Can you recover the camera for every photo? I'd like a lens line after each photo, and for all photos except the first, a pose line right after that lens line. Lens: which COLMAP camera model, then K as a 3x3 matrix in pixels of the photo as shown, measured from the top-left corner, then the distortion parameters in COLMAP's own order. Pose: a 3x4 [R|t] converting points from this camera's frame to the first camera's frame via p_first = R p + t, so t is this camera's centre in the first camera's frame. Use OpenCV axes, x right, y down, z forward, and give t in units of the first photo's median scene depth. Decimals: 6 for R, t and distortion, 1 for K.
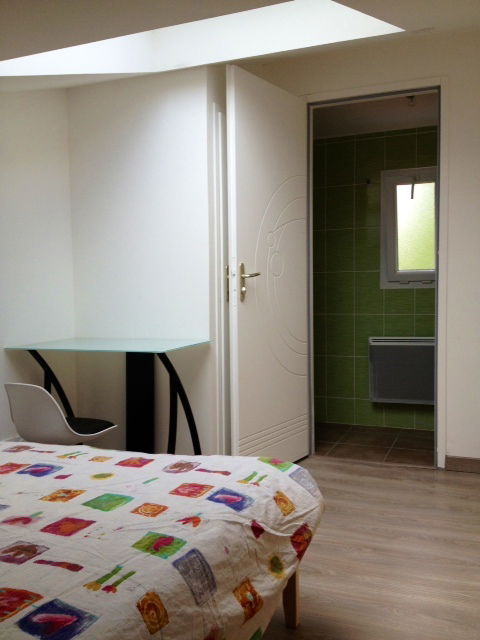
lens RADIAL K [[592.7, 0, 240.7], [0, 592.7, 320.1], [0, 0, 1]] dist [0.050123, 0.000000]
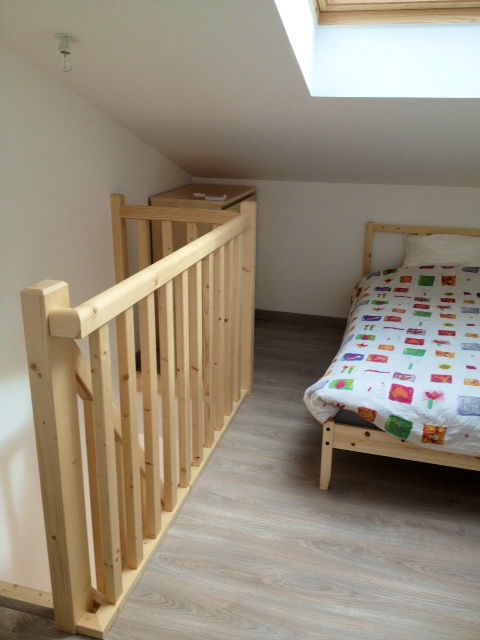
lens RADIAL K [[592.7, 0, 239.7], [0, 592.7, 319.9], [0, 0, 1]] dist [0.050123, 0.000000]
pose [[-0.993152, 0.040631, -0.109532, 0.499394], [-0.004284, 0.924275, 0.381704, -0.477092], [0.116747, 0.379560, -0.917771, 2.492665]]
